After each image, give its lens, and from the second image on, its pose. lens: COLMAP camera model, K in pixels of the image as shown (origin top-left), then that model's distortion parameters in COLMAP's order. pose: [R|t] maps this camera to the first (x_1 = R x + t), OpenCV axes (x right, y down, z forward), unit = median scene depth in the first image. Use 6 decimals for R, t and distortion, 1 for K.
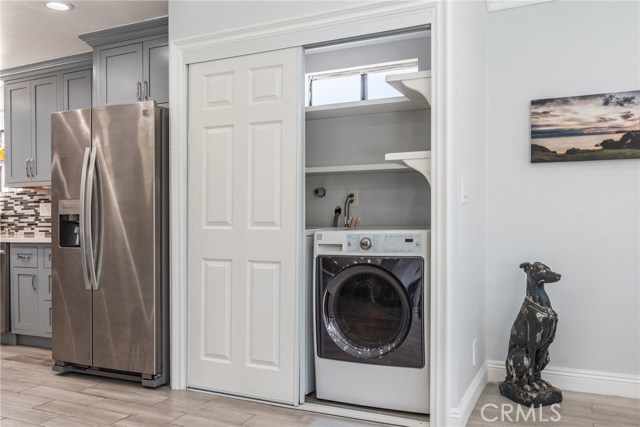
lens RADIAL K [[541.8, 0, 322.6], [0, 541.8, 217.2], [0, 0, 1]] dist [-0.015933, 0.009901]
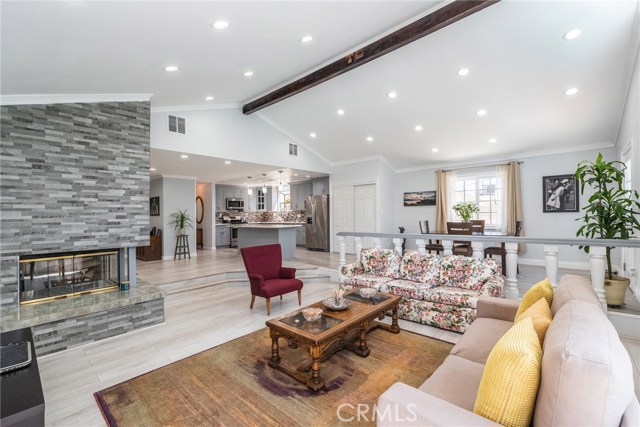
lens RADIAL K [[277.6, 0, 320.8], [0, 277.6, 215.6], [0, 0, 1]] dist [-0.001043, -0.000503]
pose [[0.959297, -0.006508, -0.282324, 0.373724], [0.008681, 0.999942, 0.006445, -0.040946], [0.282265, -0.008634, 0.959298, -1.523159]]
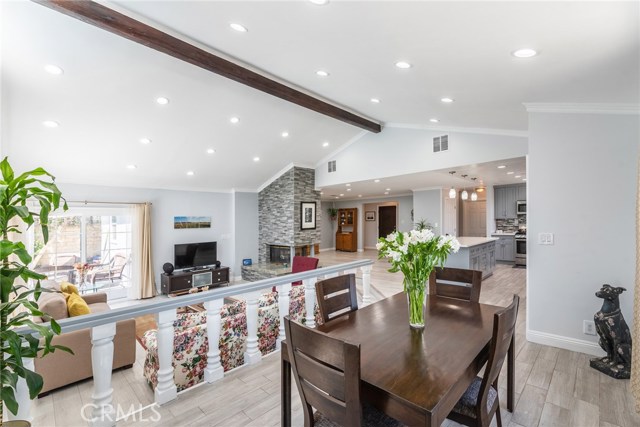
lens RADIAL K [[277.6, 0, 327.5], [0, 277.6, 217.2], [0, 0, 1]] dist [-0.001043, -0.000503]
pose [[-0.305340, 0.005704, -0.952226, 1.351200], [0.028651, 0.999584, -0.003199, -0.130352], [0.951812, -0.028259, -0.305377, 0.428890]]
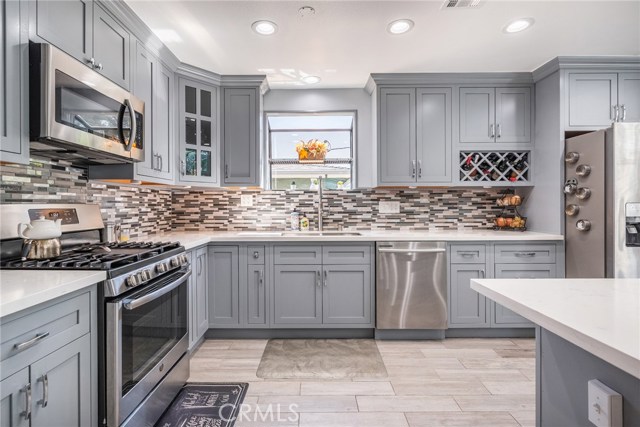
lens RADIAL K [[308.2, 0, 317.3], [0, 308.2, 202.1], [0, 0, 1]] dist [0.000440, 0.000557]
pose [[0.903132, 0.014295, 0.429124, -1.454829], [-0.008014, 0.999833, -0.016441, -0.020822], [-0.429287, 0.011410, 0.903096, 0.786162]]
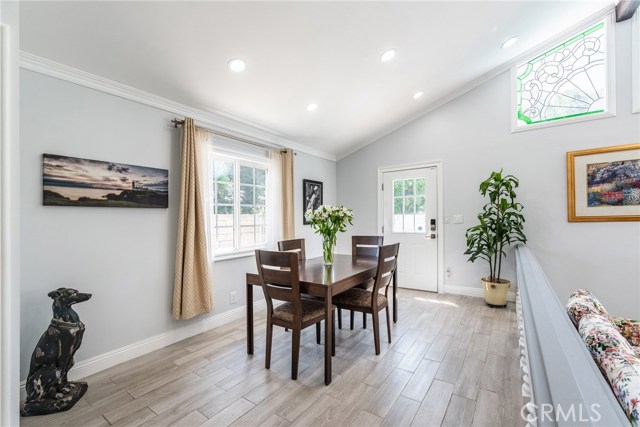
lens RADIAL K [[277.6, 0, 323.3], [0, 277.6, 216.9], [0, 0, 1]] dist [-0.001043, -0.000503]
pose [[0.144419, 0.009367, 0.989472, -0.133640], [0.017869, 0.999767, -0.012073, -0.056522], [-0.989355, 0.019424, 0.144218, 0.296140]]
